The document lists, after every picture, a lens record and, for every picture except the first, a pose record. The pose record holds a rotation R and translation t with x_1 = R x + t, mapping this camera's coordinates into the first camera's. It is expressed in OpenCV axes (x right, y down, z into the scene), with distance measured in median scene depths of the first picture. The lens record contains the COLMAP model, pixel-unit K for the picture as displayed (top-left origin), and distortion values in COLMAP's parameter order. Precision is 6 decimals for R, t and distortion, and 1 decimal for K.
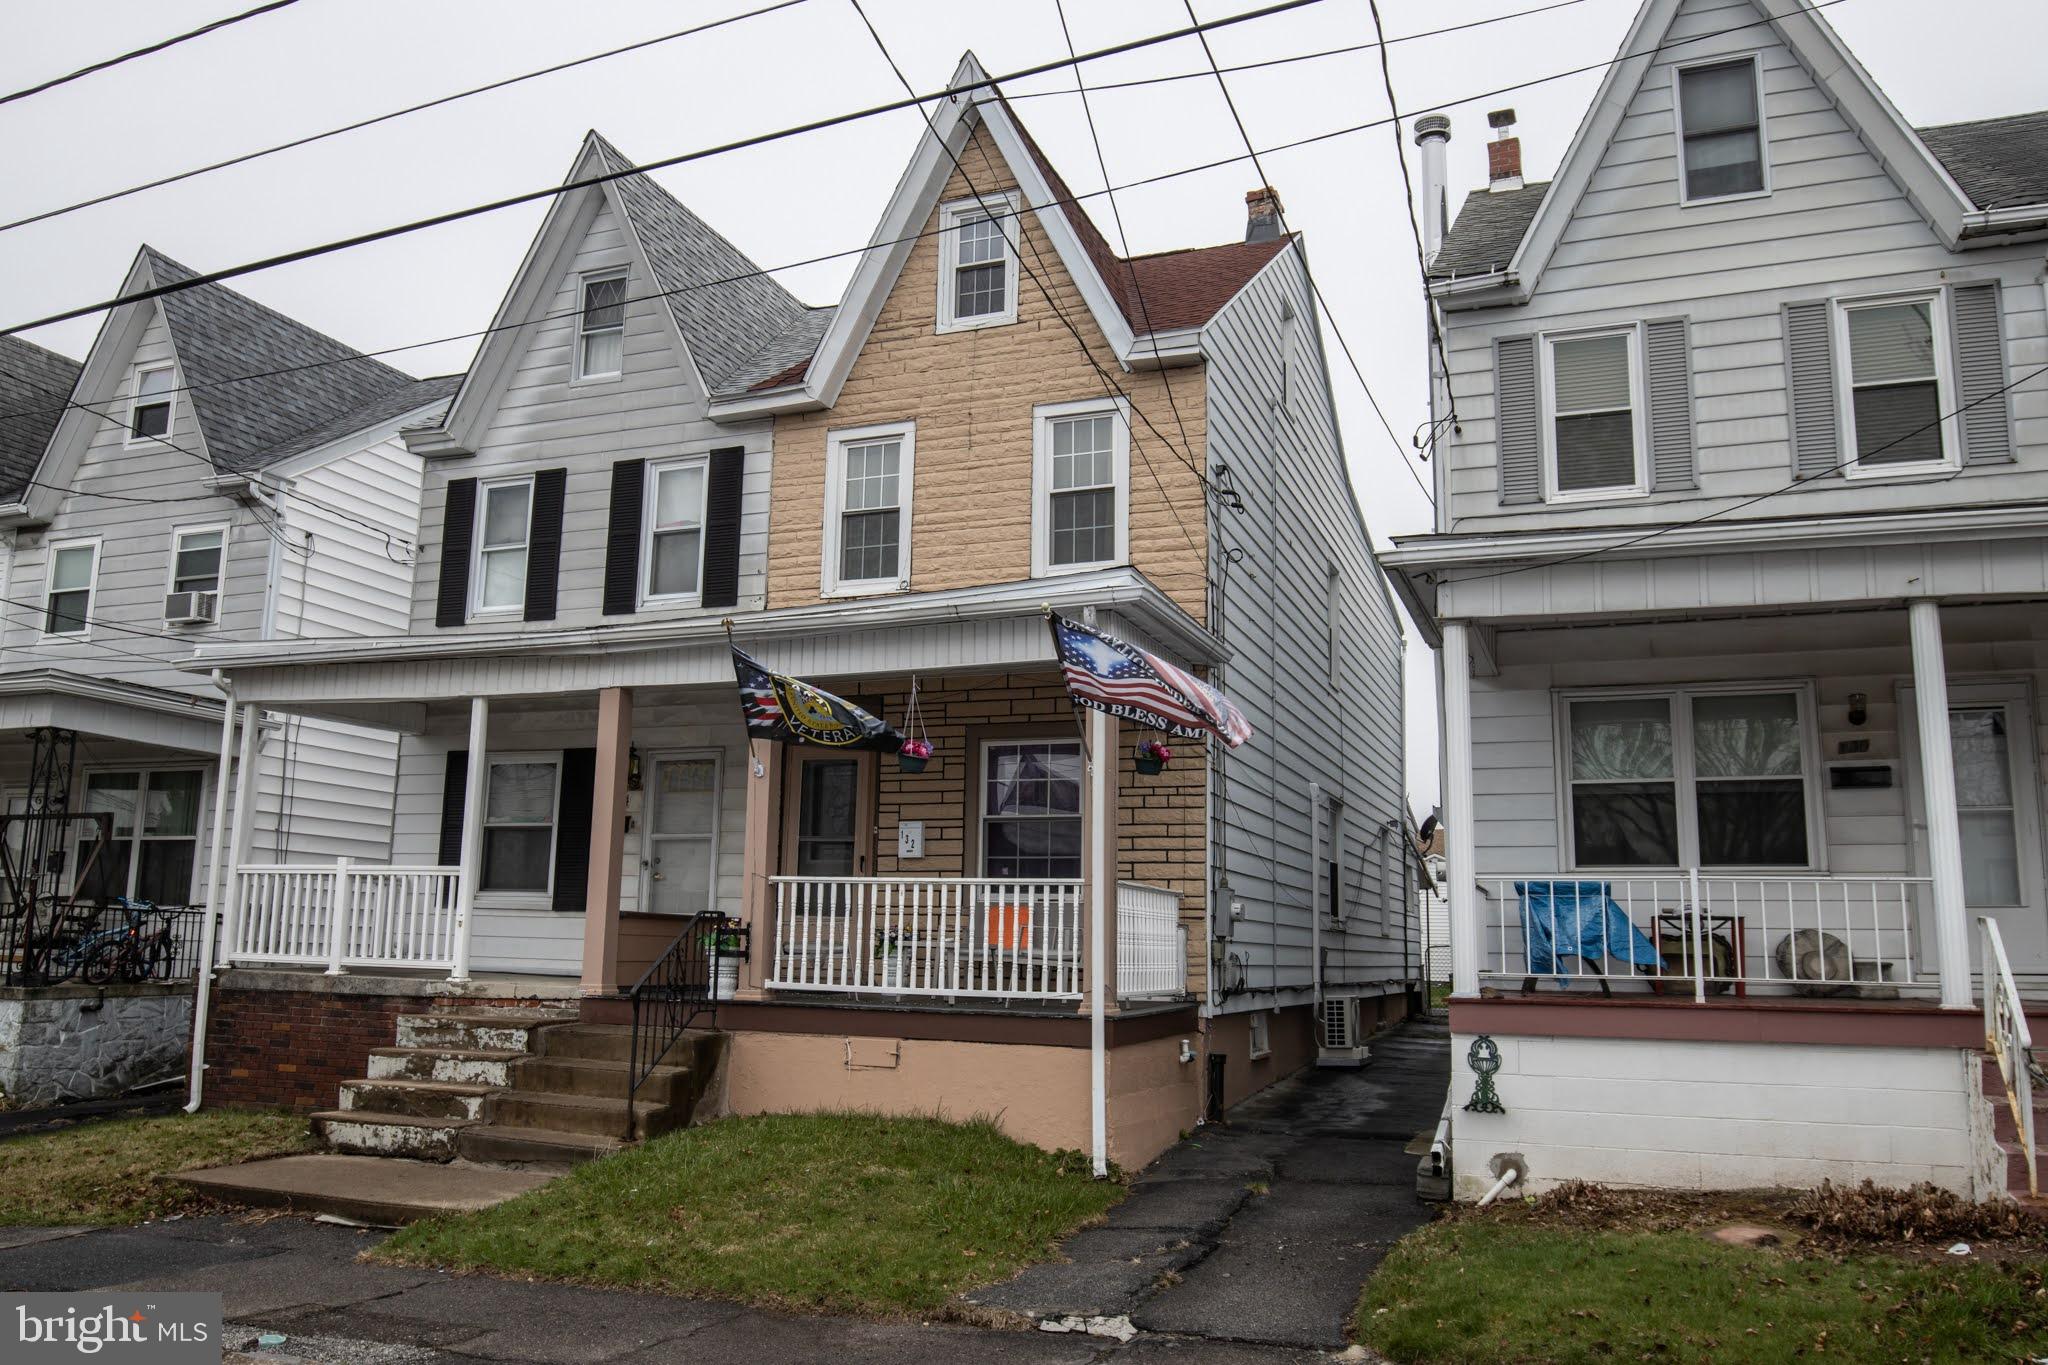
lens RADIAL K [[1572.5, 0, 1024.0], [0, 1572.5, 682.5], [0, 0, 1]] dist [-0.029078, -0.002799]
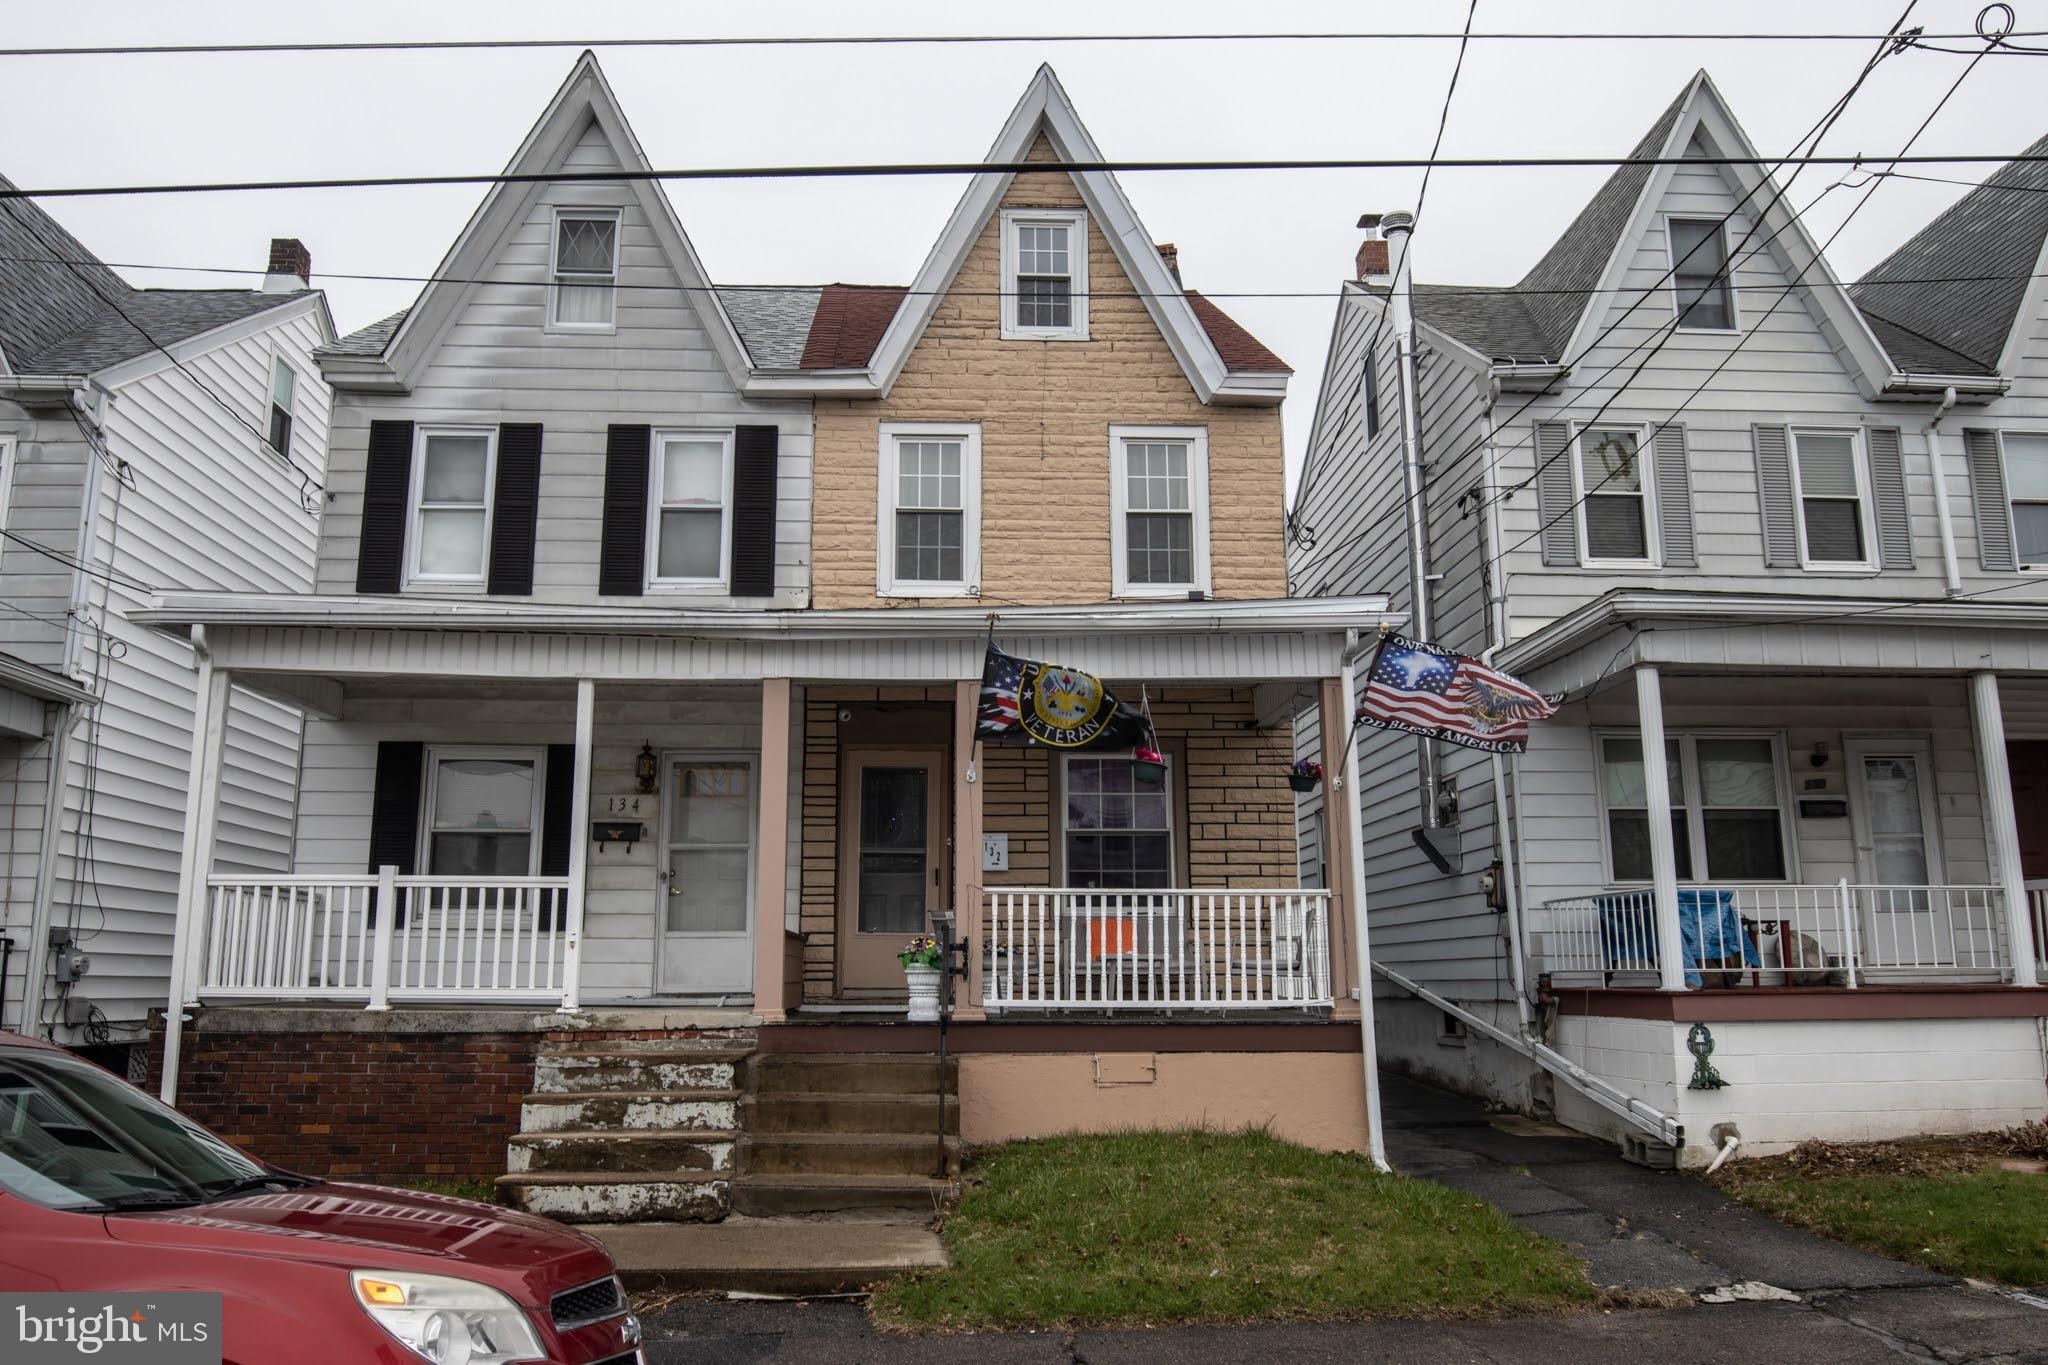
lens RADIAL K [[1529.3, 0, 1046.8], [0, 1529.3, 679.9], [0, 0, 1]] dist [-0.028274, -0.002773]
pose [[0.905491, 0.058277, 0.420344, -0.458593], [-0.049491, 0.998269, -0.031790, 0.022772], [-0.421469, 0.007982, 0.906808, 0.131632]]
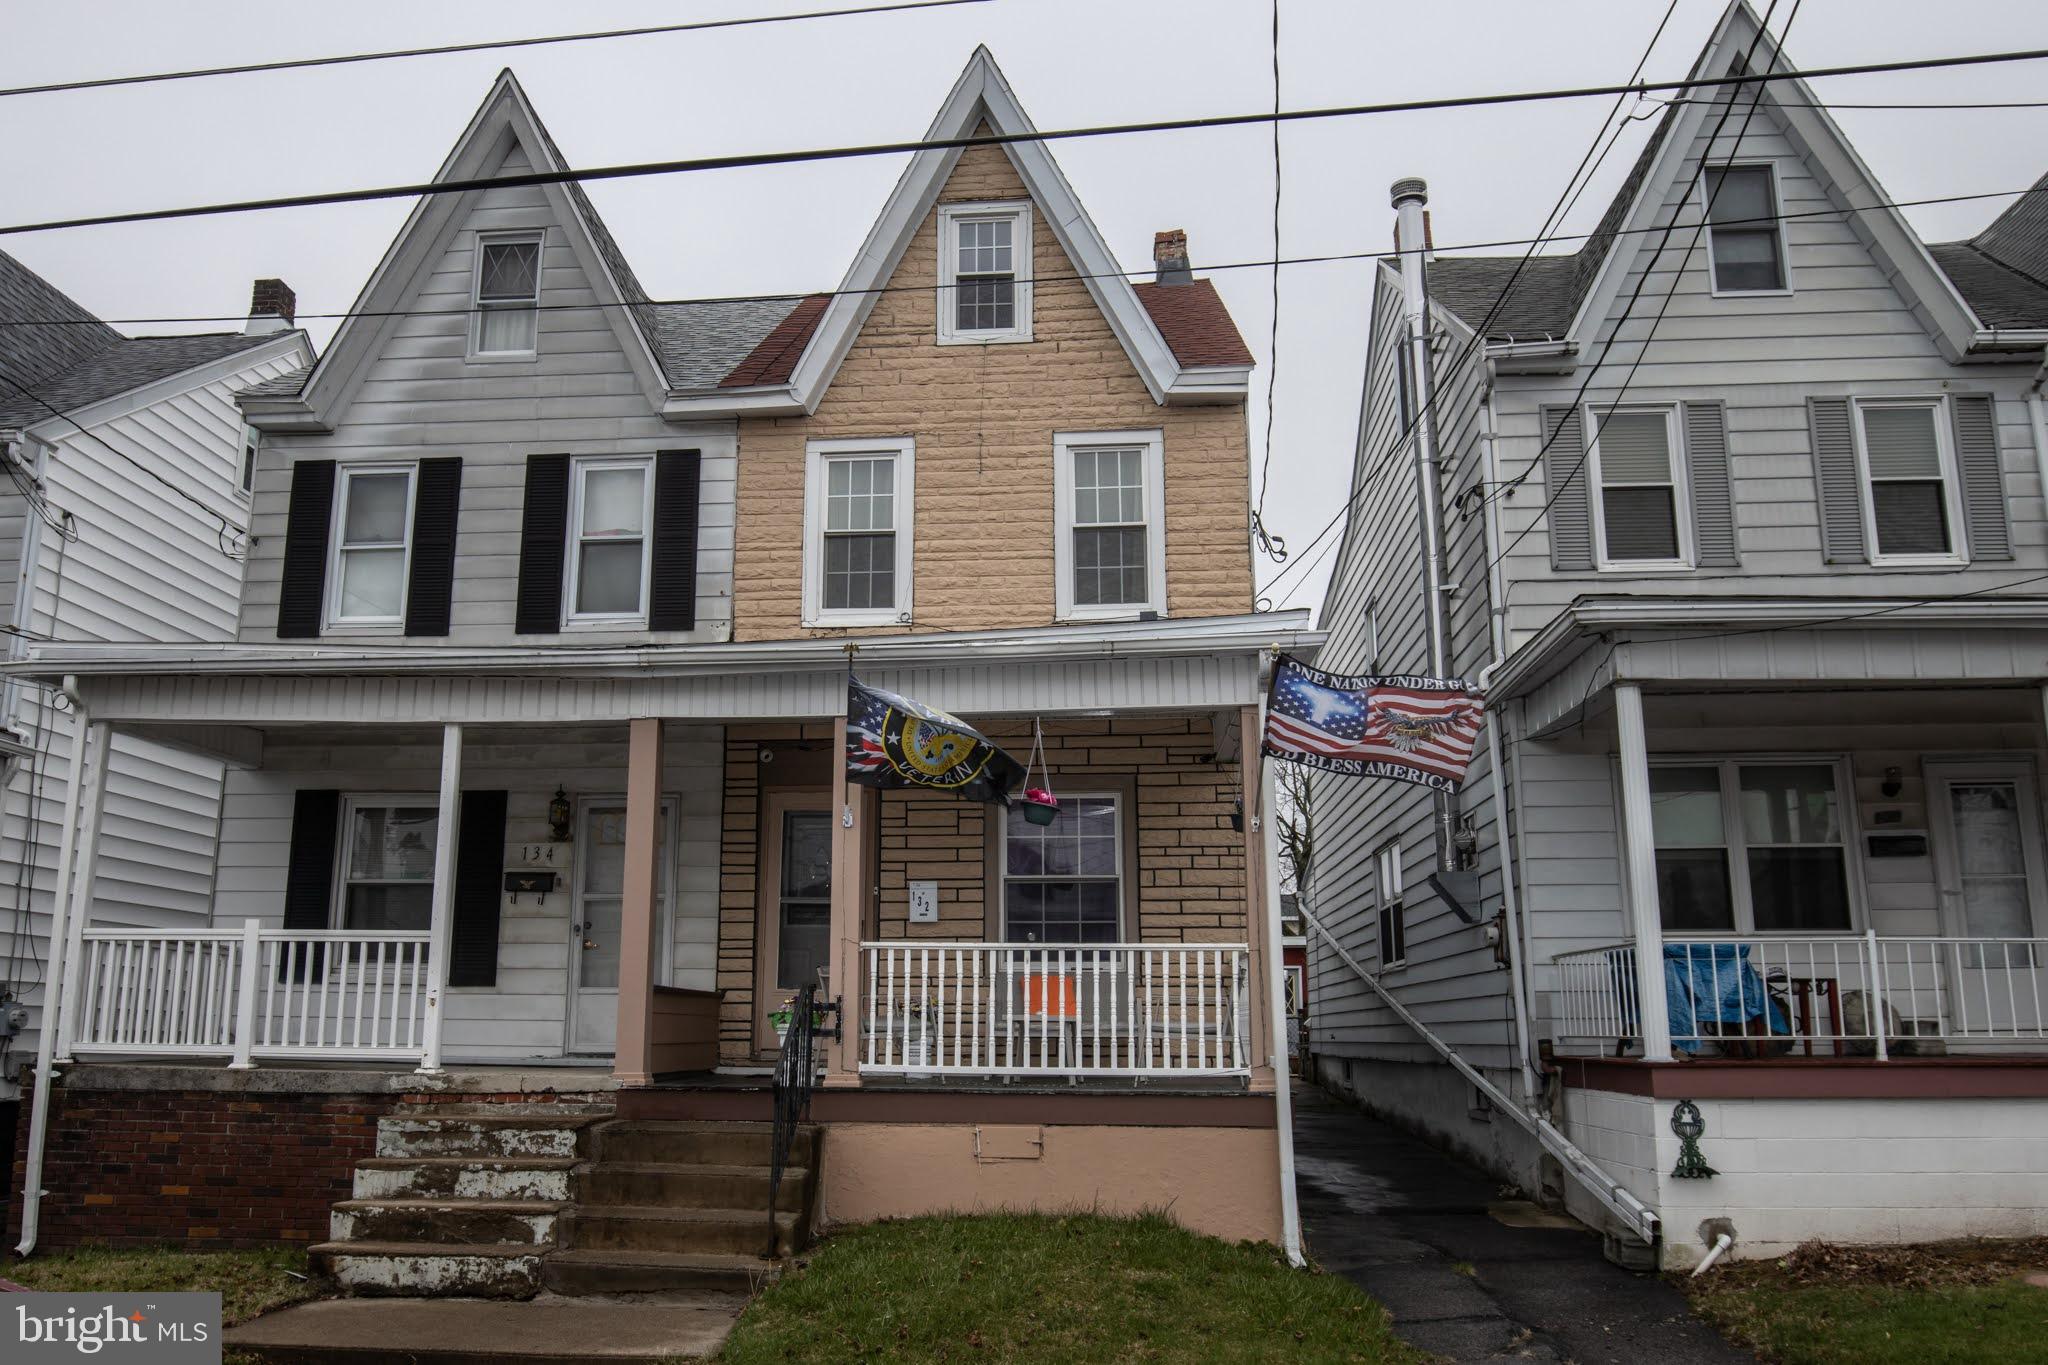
lens RADIAL K [[1651.0, 0, 992.3], [0, 1651.0, 677.9], [0, 0, 1]] dist [-0.028443, -0.003421]
pose [[0.957345, 0.044623, 0.285482, -0.316198], [-0.033023, 0.998426, -0.045321, 0.014530], [-0.287055, 0.033961, 0.957312, 0.089126]]
